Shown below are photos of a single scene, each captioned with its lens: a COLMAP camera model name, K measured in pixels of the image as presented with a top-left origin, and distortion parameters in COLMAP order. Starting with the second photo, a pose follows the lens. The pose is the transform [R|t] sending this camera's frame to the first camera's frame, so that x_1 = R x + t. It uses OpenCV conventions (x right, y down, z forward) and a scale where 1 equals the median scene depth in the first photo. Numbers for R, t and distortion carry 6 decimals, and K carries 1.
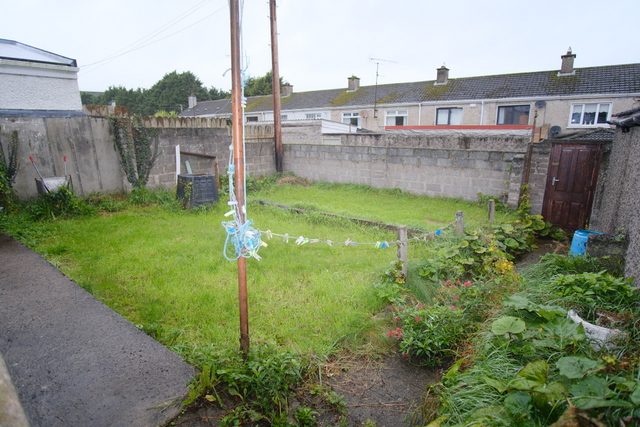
lens RADIAL K [[341.8, 0, 316.6], [0, 341.8, 214.8], [0, 0, 1]] dist [-0.035708, 0.007477]
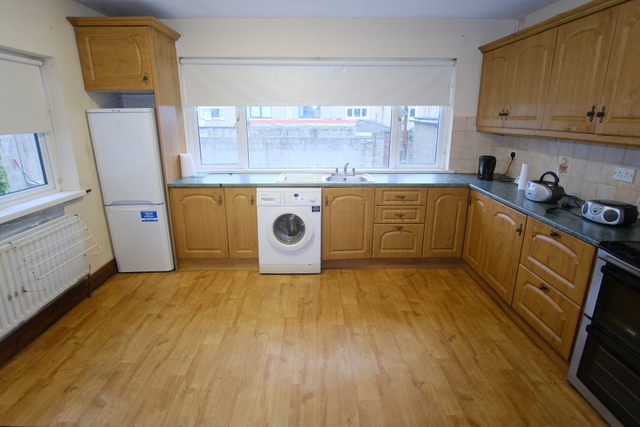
lens RADIAL K [[341.8, 0, 320.3], [0, 341.8, 216.4], [0, 0, 1]] dist [-0.035708, 0.007477]
pose [[0.784049, -0.164727, 0.598441, -0.440191], [0.143297, 0.986134, 0.083702, 0.013138], [-0.603931, 0.020128, 0.796782, -0.125549]]
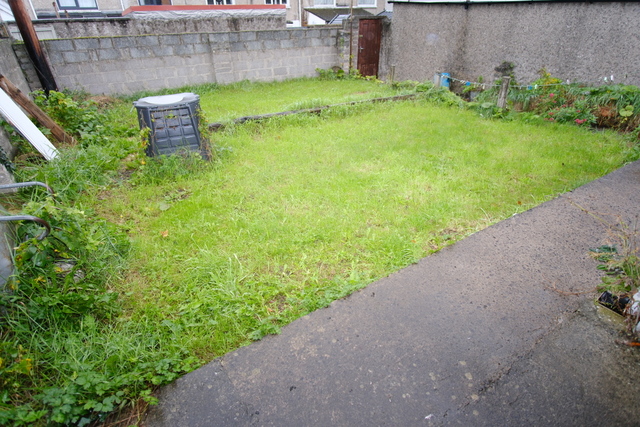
lens RADIAL K [[341.8, 0, 318.0], [0, 341.8, 213.4], [0, 0, 1]] dist [-0.035708, 0.007477]
pose [[0.362192, -0.477627, 0.800431, -0.520957], [0.229523, 0.877995, 0.420052, -0.087629], [-0.903403, 0.031578, 0.427629, 0.381188]]
